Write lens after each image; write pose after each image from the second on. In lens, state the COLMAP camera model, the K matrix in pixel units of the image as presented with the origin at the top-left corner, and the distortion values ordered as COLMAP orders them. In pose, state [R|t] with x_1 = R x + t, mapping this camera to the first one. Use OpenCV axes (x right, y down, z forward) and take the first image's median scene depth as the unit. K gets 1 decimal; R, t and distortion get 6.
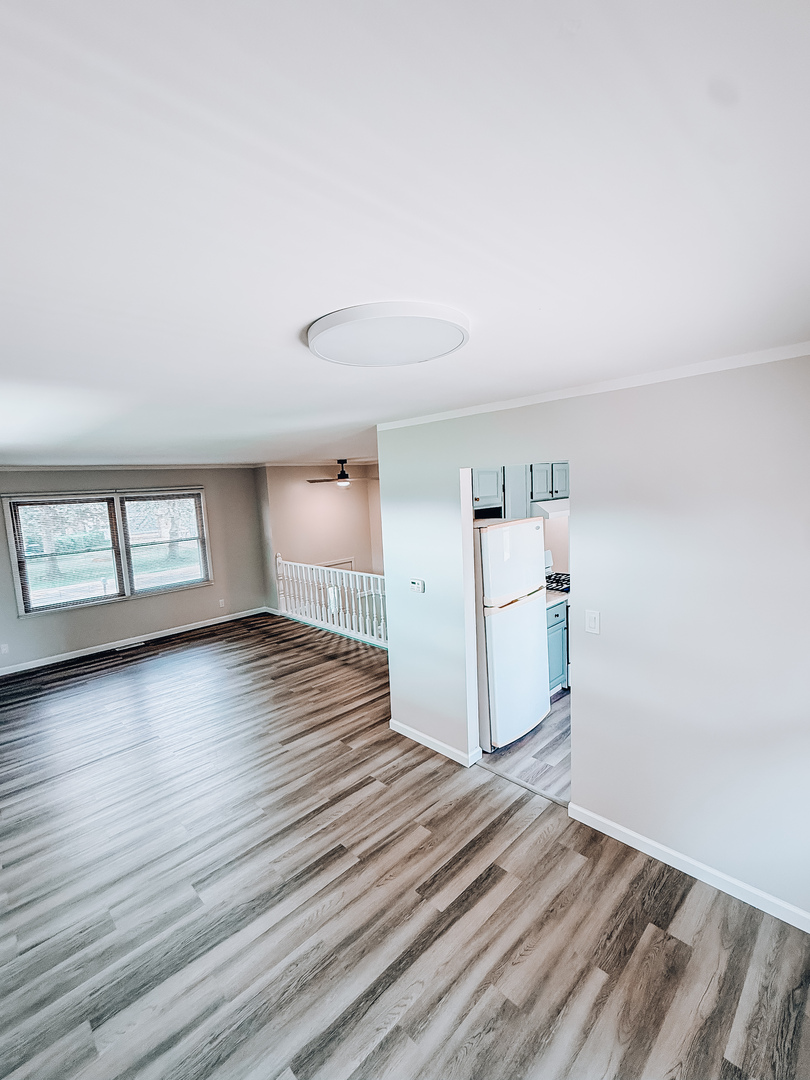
lens RADIAL K [[473.6, 0, 405.3], [0, 473.6, 542.0], [0, 0, 1]] dist [-0.000260, -0.000089]
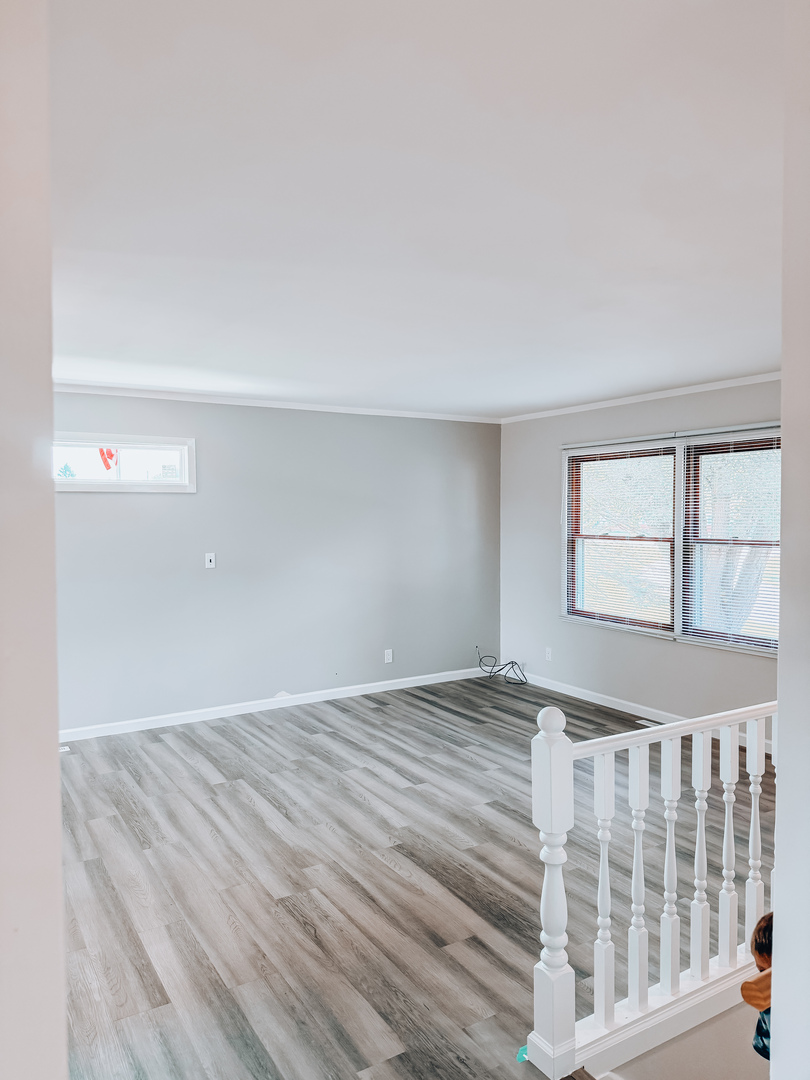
lens RADIAL K [[760.0, 0, 404.6], [0, 760.0, 539.7], [0, 0, 1]] dist [0.009276, 0.001470]
pose [[-0.225132, 0.094515, -0.969733, 0.356692], [-0.087512, 0.989300, 0.116739, -0.073620], [0.970390, 0.111145, -0.214452, 1.041927]]
